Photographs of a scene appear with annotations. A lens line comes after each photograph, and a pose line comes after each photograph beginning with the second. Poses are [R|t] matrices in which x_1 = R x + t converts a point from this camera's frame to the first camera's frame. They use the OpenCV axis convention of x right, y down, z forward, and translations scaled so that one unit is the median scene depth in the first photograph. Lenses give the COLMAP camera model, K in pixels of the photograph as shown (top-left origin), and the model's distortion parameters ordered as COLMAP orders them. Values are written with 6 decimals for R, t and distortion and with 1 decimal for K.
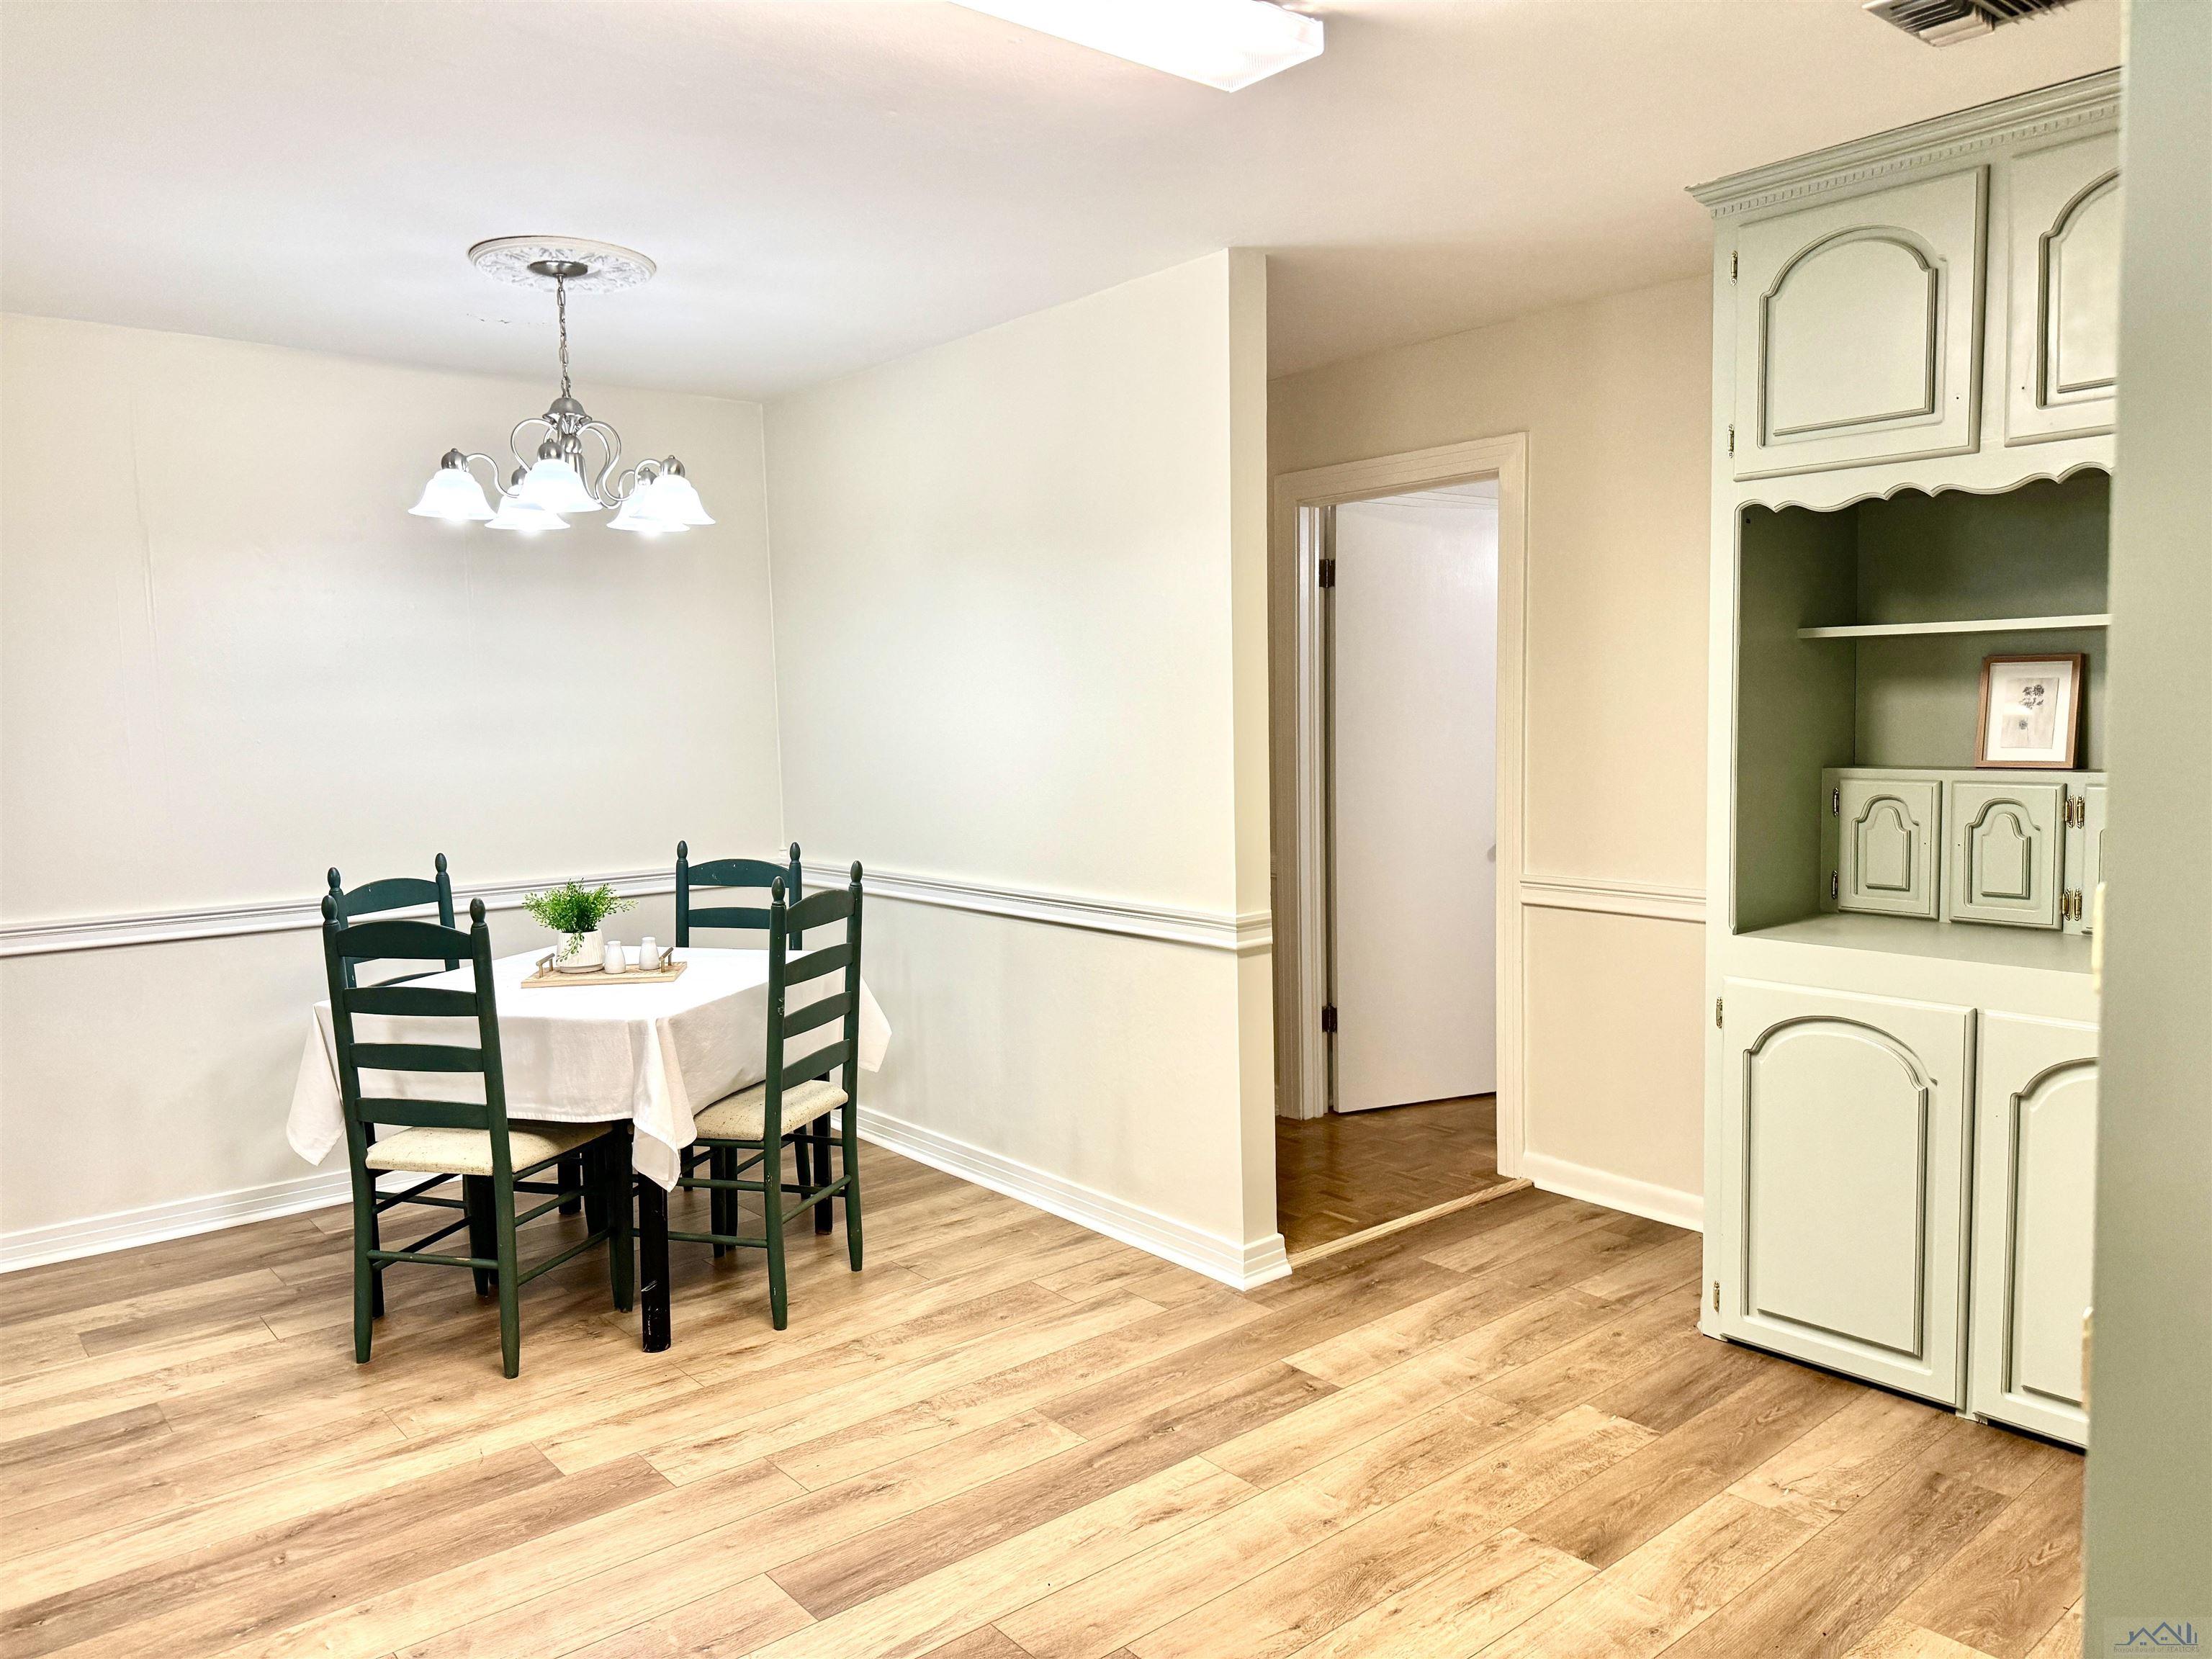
lens RADIAL K [[1565.3, 0, 1163.8], [0, 1565.3, 842.9], [0, 0, 1]] dist [0.033049, -0.059010]
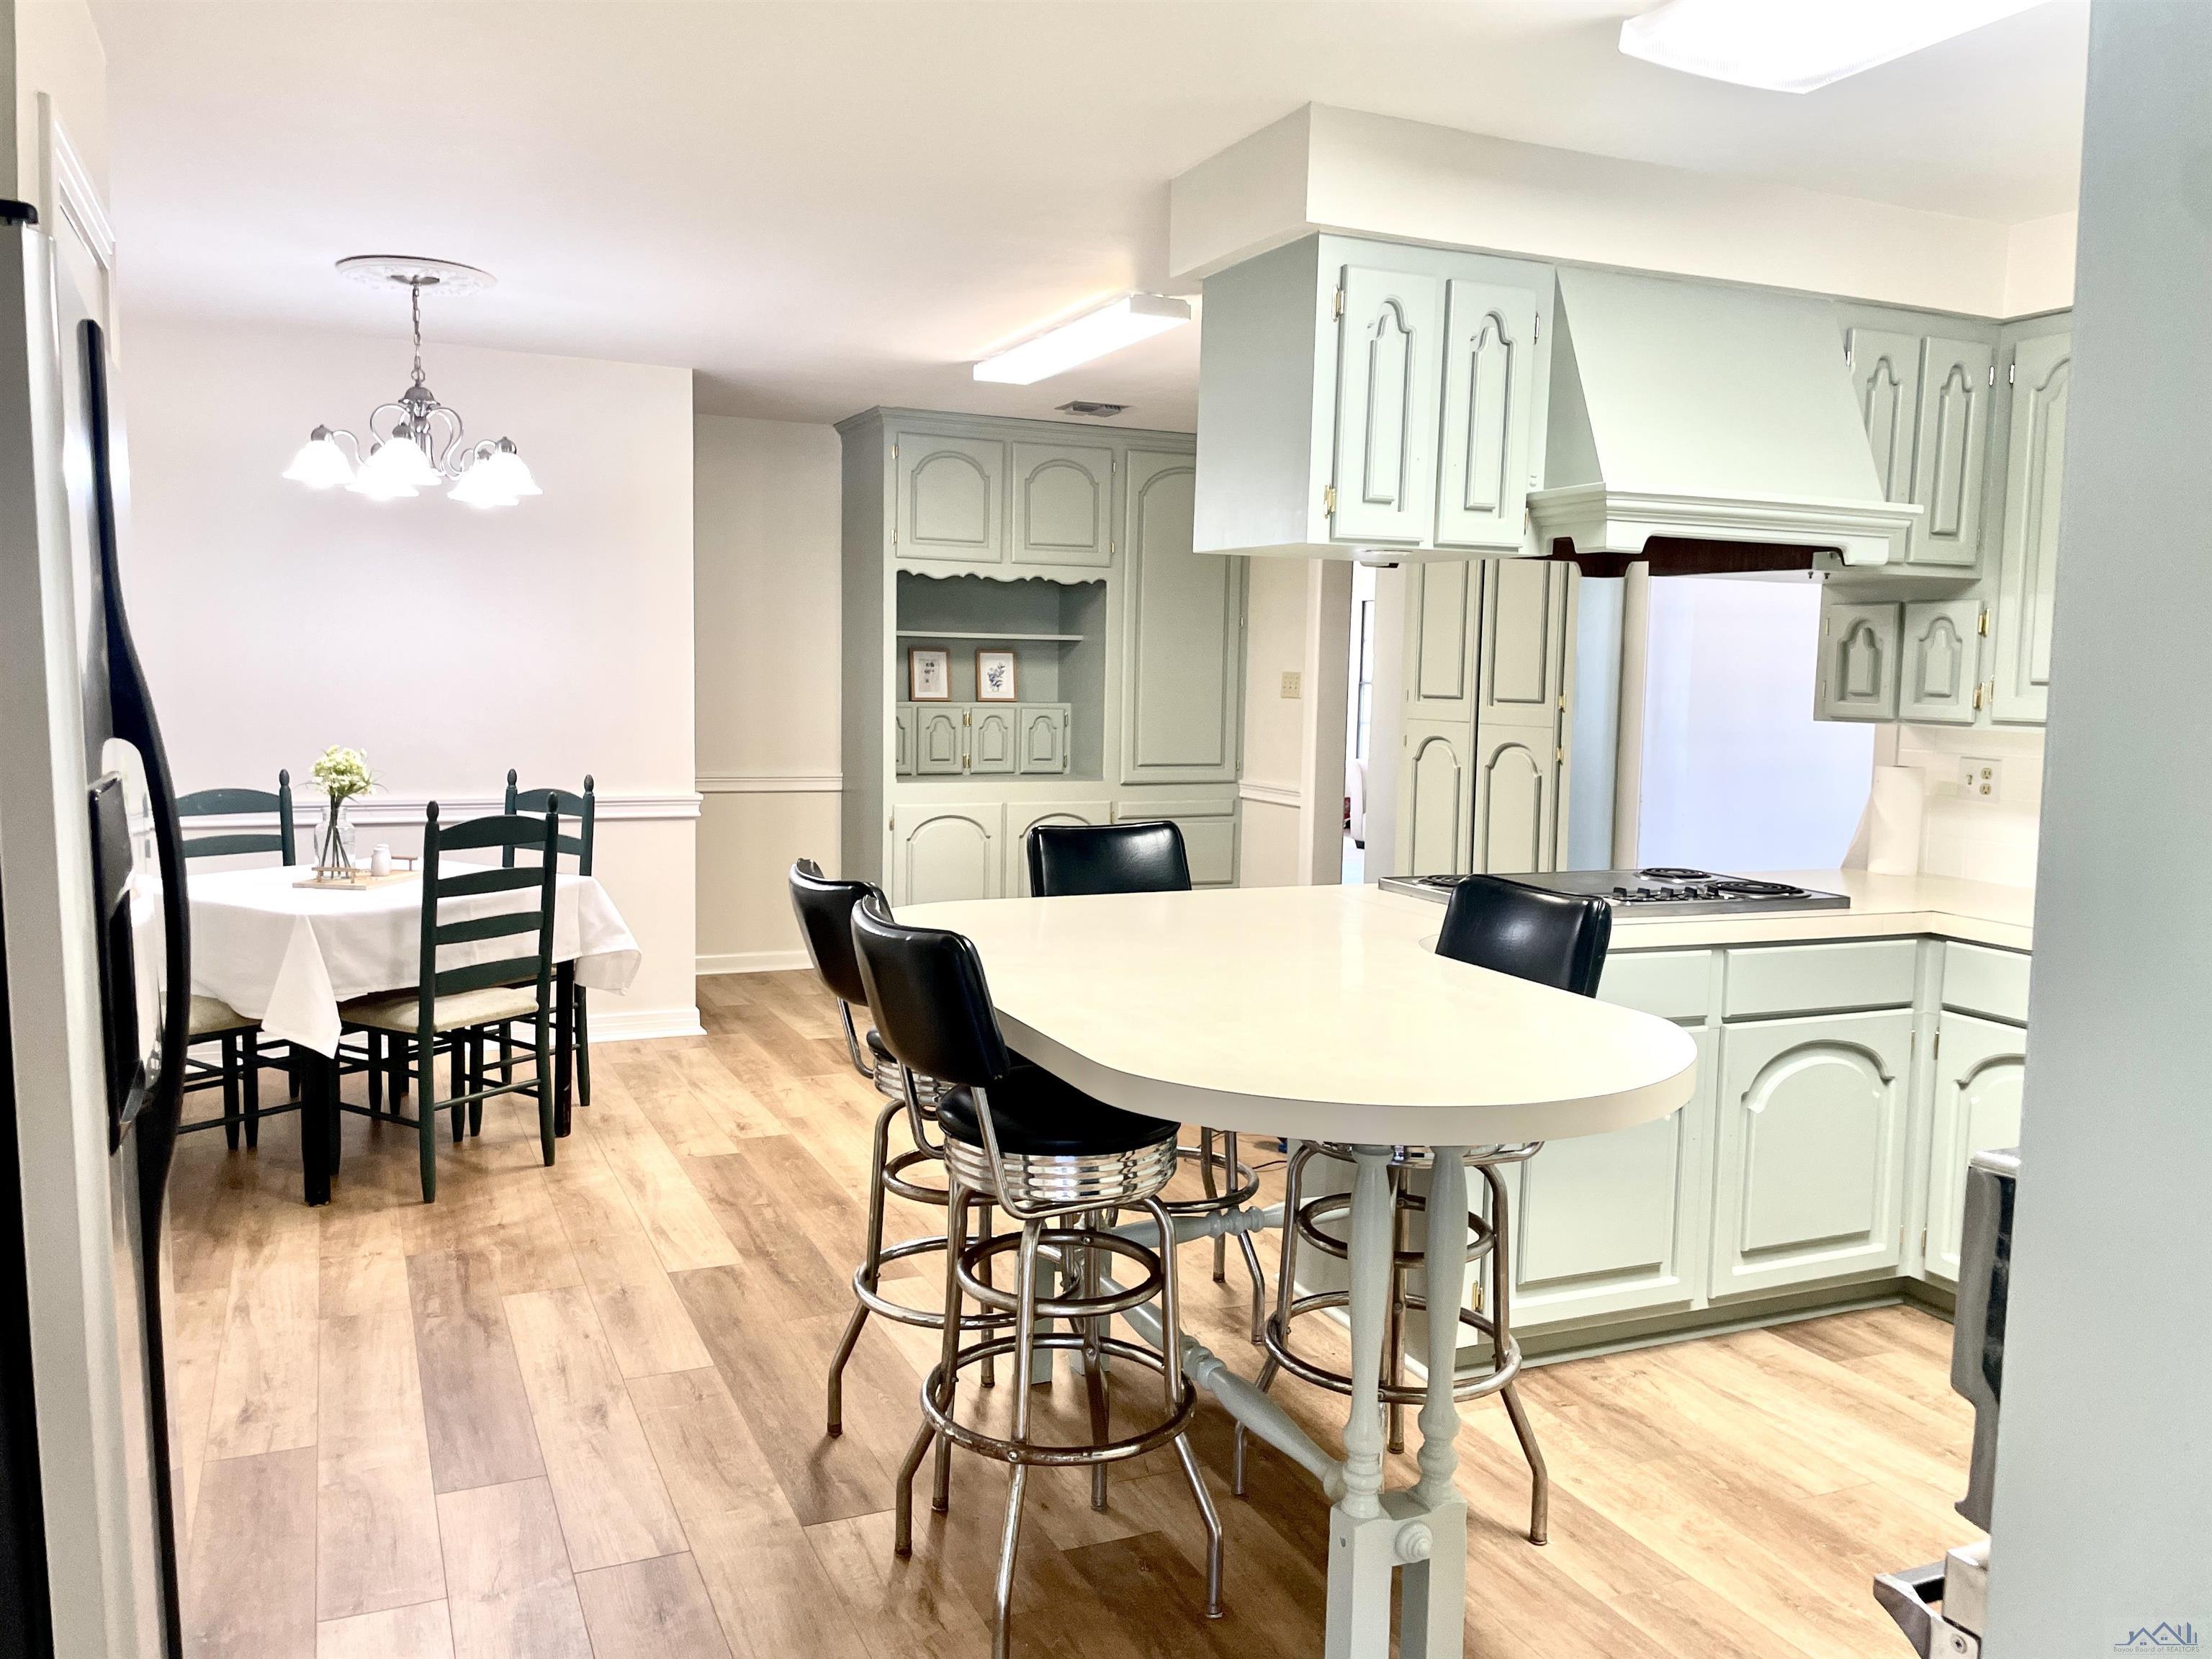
lens RADIAL K [[1702.6, 0, 1108.0], [0, 1702.6, 836.1], [0, 0, 1]] dist [0.068506, -0.082791]
pose [[0.268840, -0.071656, 0.960516, -1.649713], [0.063229, 0.996391, 0.056636, 0.018452], [-0.961107, 0.045506, 0.272400, 0.159841]]
